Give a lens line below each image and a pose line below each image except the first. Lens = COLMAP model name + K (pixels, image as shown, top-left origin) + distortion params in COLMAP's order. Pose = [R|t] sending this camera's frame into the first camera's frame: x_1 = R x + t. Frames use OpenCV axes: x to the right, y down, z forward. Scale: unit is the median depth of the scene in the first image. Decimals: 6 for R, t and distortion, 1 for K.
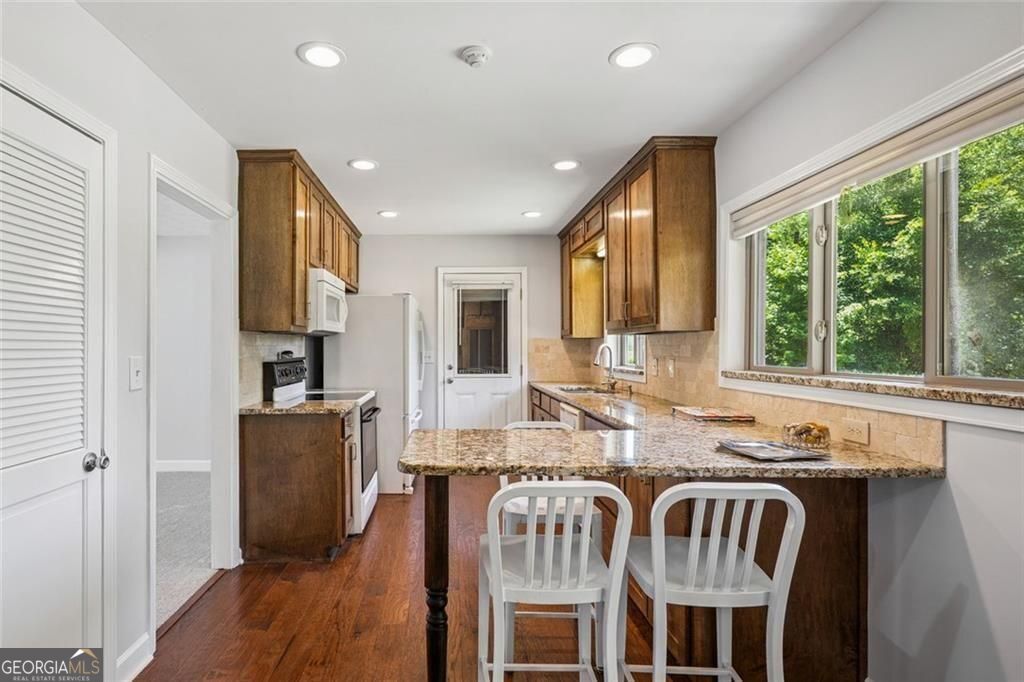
lens RADIAL K [[532.0, 0, 450.7], [0, 532.0, 343.2], [0, 0, 1]] dist [0.001426, -0.000452]
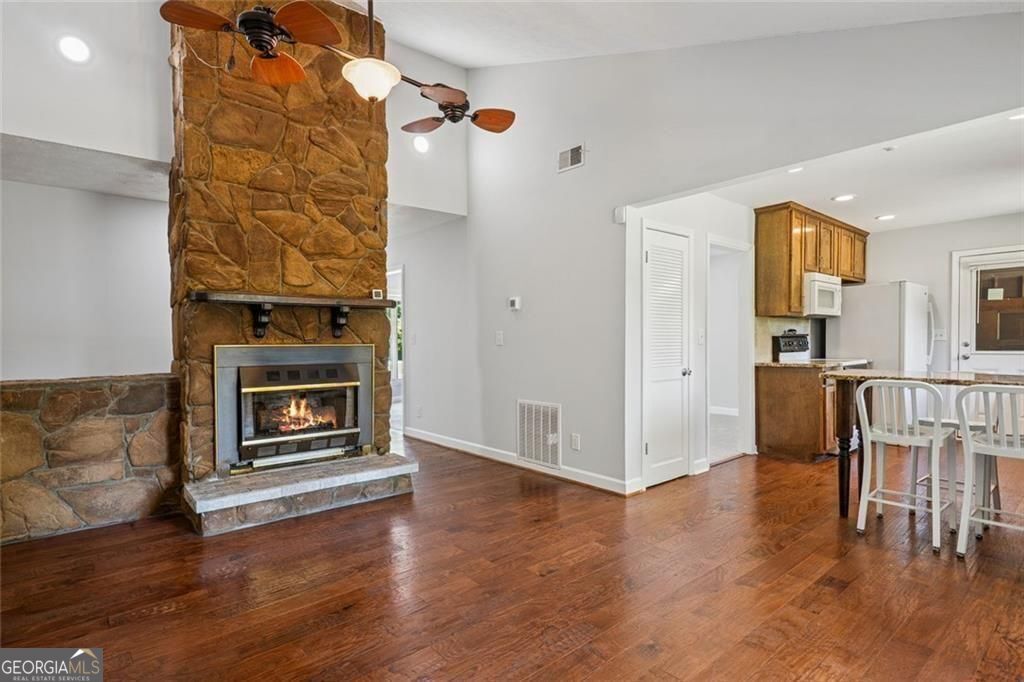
lens RADIAL K [[511.0, 0, 510.2], [0, 511.0, 353.1], [0, 0, 1]] dist [0.001131, -0.000110]
pose [[0.645712, 0.013611, -0.763460, 0.333172], [0.013861, 0.999467, 0.029542, 0.033485], [0.763455, -0.029658, 0.645180, -0.628698]]
